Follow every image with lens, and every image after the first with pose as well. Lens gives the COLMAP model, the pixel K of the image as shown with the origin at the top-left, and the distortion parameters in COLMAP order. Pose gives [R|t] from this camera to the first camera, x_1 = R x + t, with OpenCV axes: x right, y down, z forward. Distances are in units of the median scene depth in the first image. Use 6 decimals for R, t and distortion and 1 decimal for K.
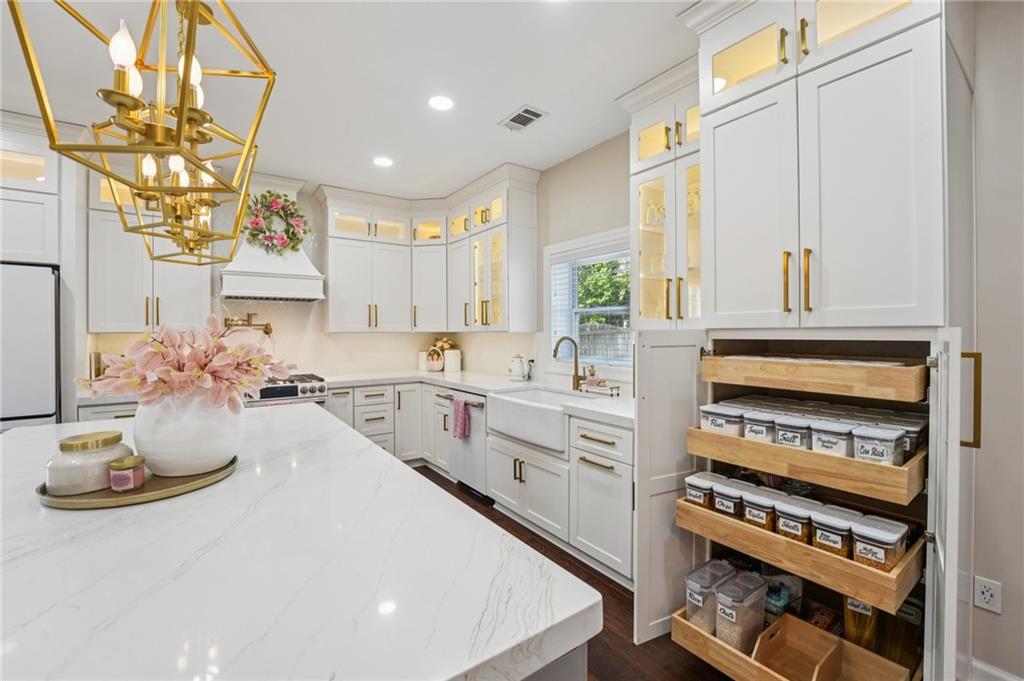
lens RADIAL K [[416.2, 0, 511.3], [0, 416.2, 335.9], [0, 0, 1]] dist [-0.033985, 0.004303]
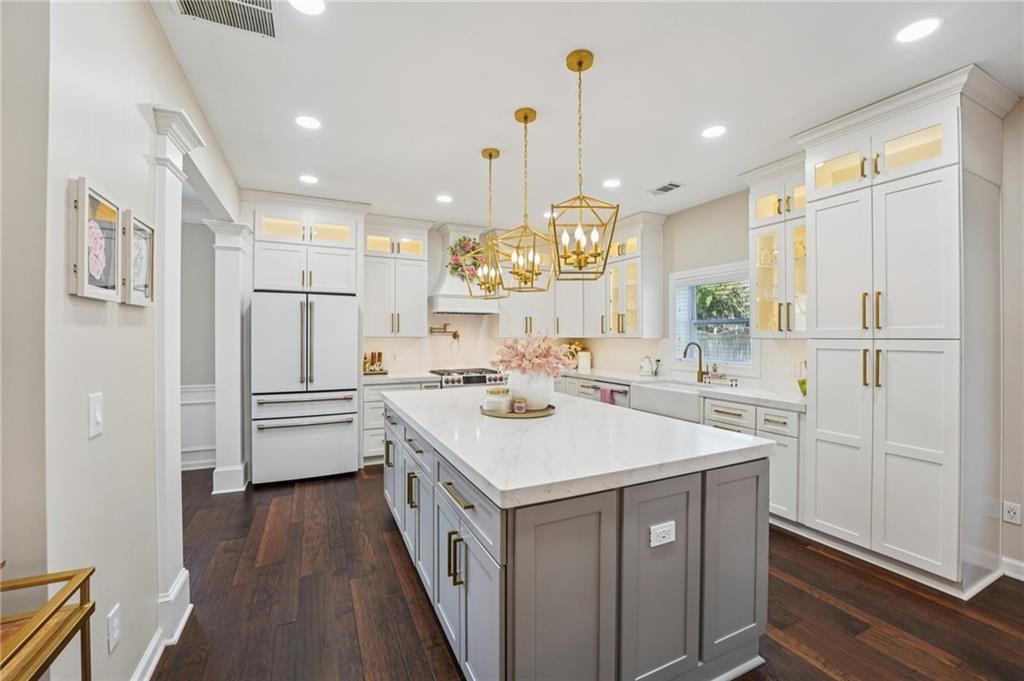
lens RADIAL K [[416.2, 0, 507.9], [0, 416.2, 336.1], [0, 0, 1]] dist [-0.033985, 0.004303]
pose [[0.983998, 0.005127, -0.178104, -0.188604], [-0.006611, 0.999948, -0.007740, -0.003301], [0.178055, 0.008794, 0.983981, -0.363772]]
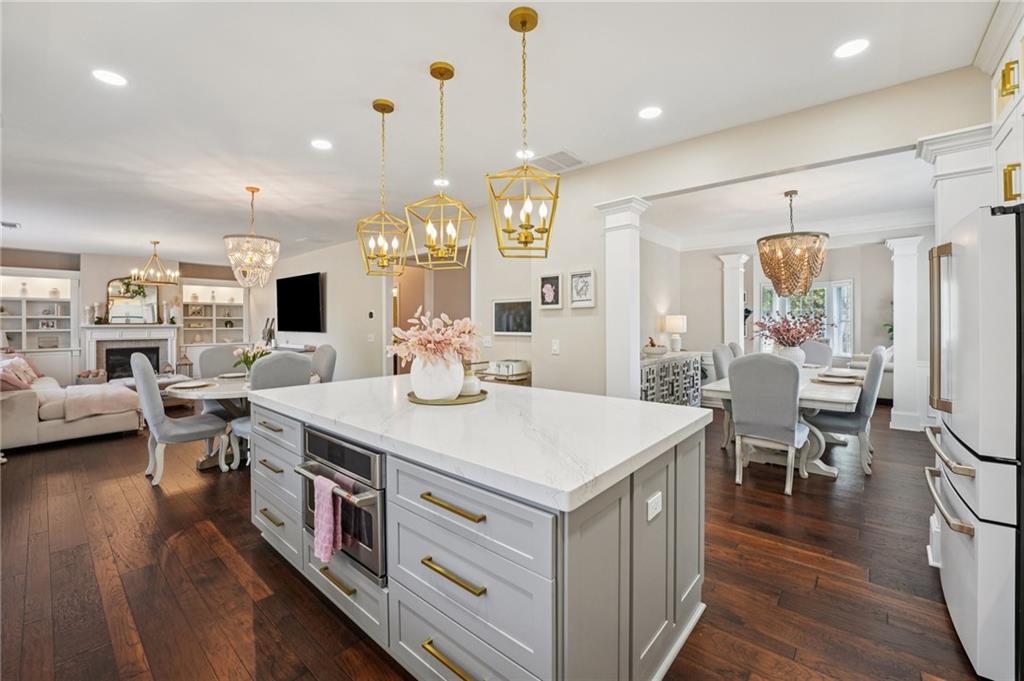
lens RADIAL K [[416.2, 0, 509.5], [0, 416.2, 324.4], [0, 0, 1]] dist [-0.033985, 0.004303]
pose [[-0.969965, 0.008570, -0.243094, -0.227480], [0.006202, 0.999926, 0.010508, -0.005964], [0.243166, 0.008684, -0.969946, 0.980538]]
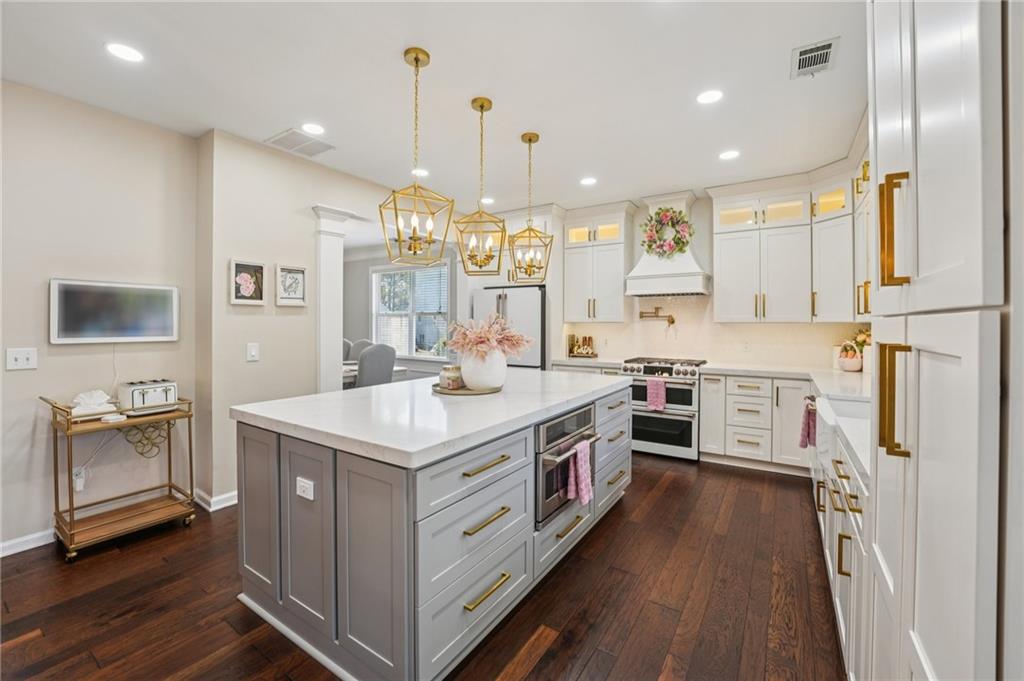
lens RADIAL K [[416.2, 0, 511.0], [0, 416.2, 322.3], [0, 0, 1]] dist [-0.033985, 0.004303]
pose [[0.353906, 0.001399, -0.935280, 0.417190], [-0.009998, 0.999947, -0.002288, -0.001338], [0.935227, 0.010161, 0.353902, 0.138432]]
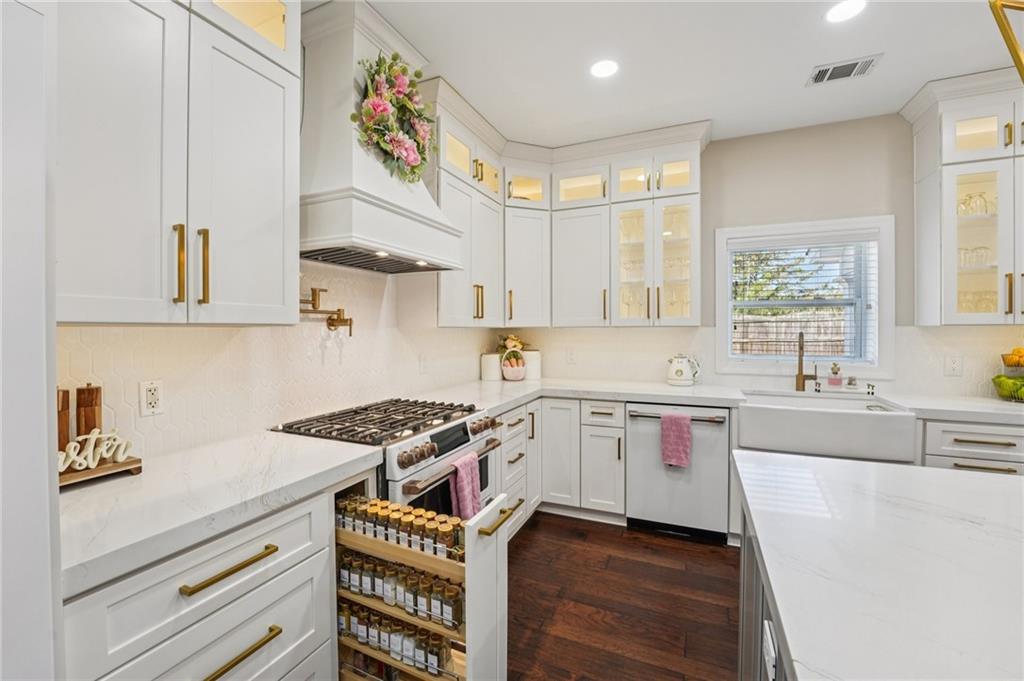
lens RADIAL K [[416.2, 0, 509.6], [0, 416.2, 333.6], [0, 0, 1]] dist [-0.033985, 0.004303]
pose [[0.865901, -0.004835, 0.500193, -0.723856], [0.004719, 0.999988, 0.001498, 0.001040], [-0.500194, 0.001064, 0.865913, 0.476142]]
